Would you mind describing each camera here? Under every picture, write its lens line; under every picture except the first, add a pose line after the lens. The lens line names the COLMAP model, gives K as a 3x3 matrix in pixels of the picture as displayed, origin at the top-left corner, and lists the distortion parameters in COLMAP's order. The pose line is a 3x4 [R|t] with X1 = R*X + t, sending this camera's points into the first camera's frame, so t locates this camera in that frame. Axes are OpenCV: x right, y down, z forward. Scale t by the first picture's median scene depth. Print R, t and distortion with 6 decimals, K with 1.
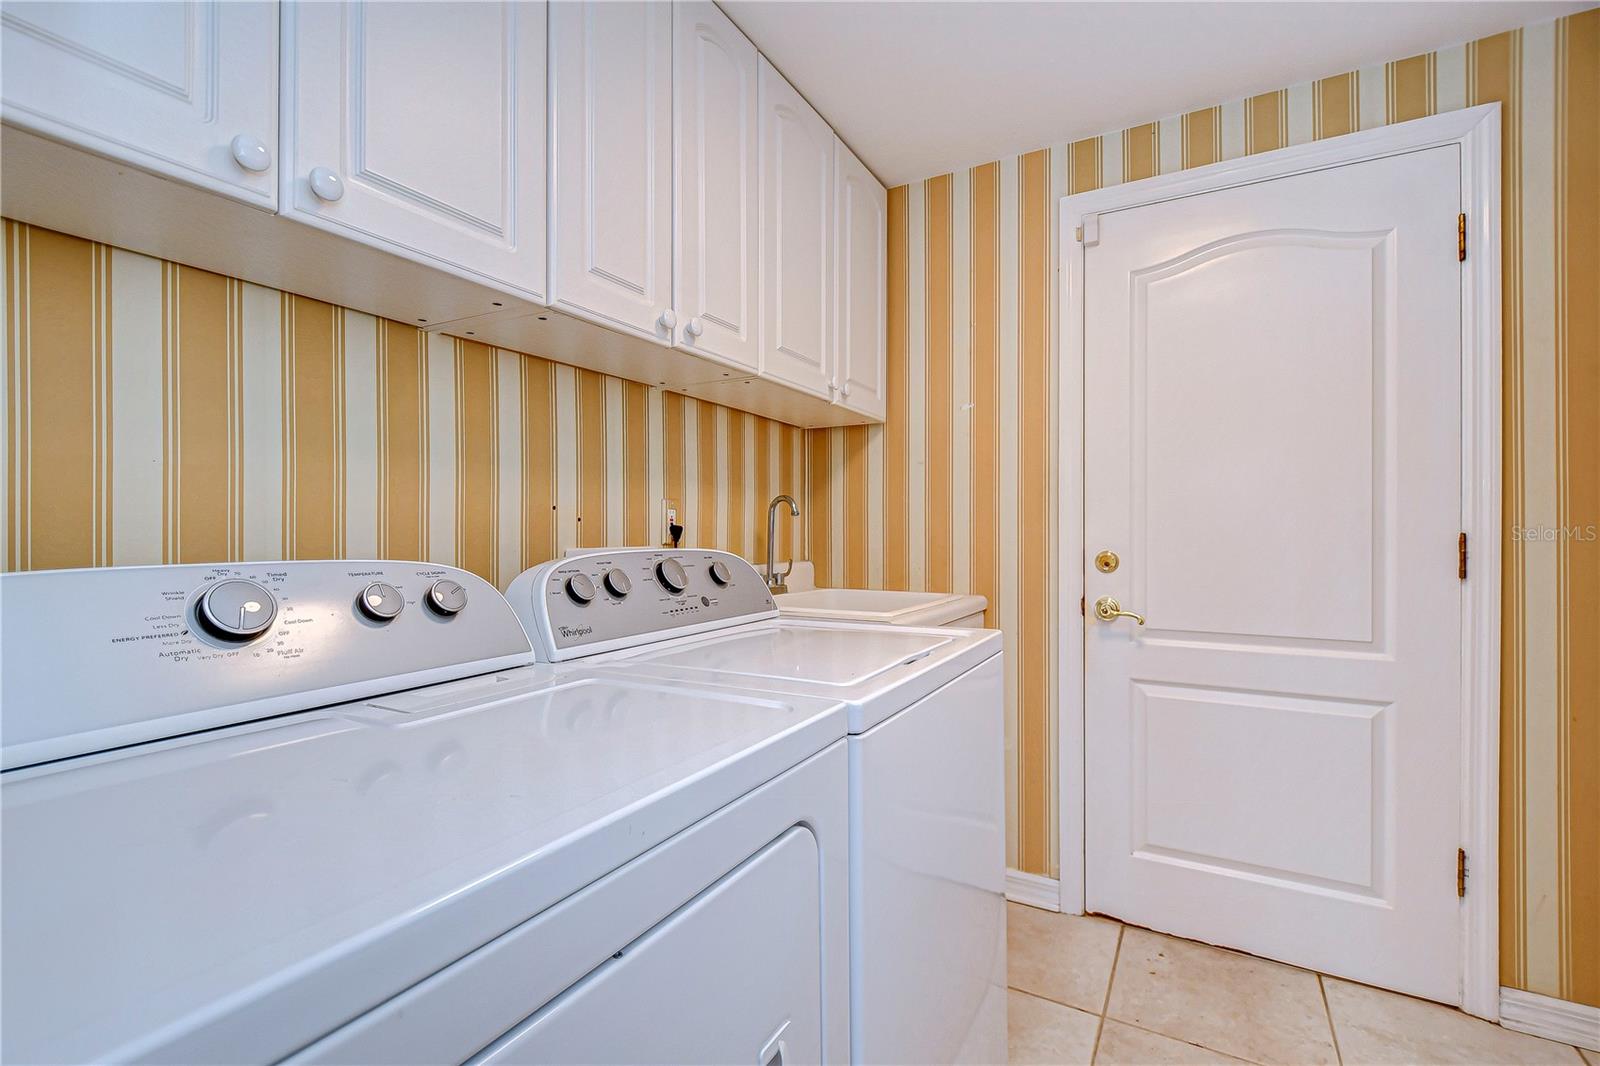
lens RADIAL K [[707.0, 0, 804.6], [0, 707.0, 562.8], [0, 0, 1]] dist [0.002641, -0.008168]
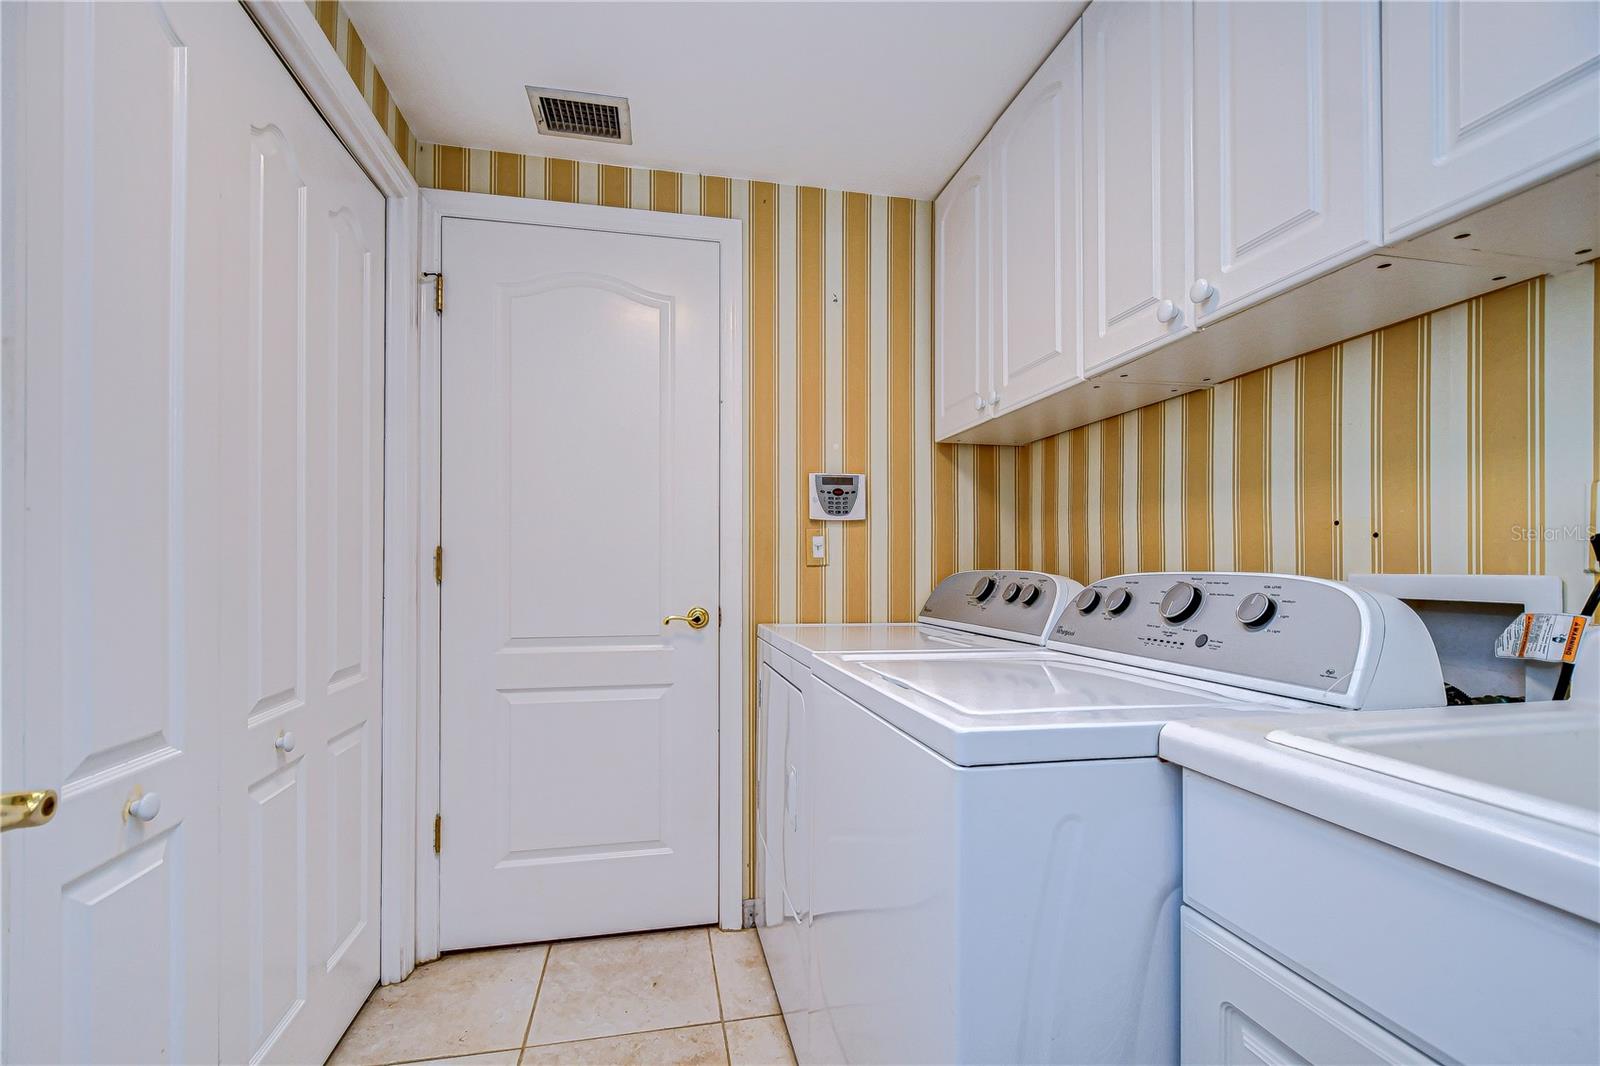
lens RADIAL K [[707.0, 0, 804.6], [0, 707.0, 562.8], [0, 0, 1]] dist [0.002641, -0.008168]
pose [[-0.748122, 0.018993, -0.663289, 0.779841], [-0.002106, 0.999517, 0.030996, -0.060998], [0.663558, 0.024586, -0.747721, 1.415827]]
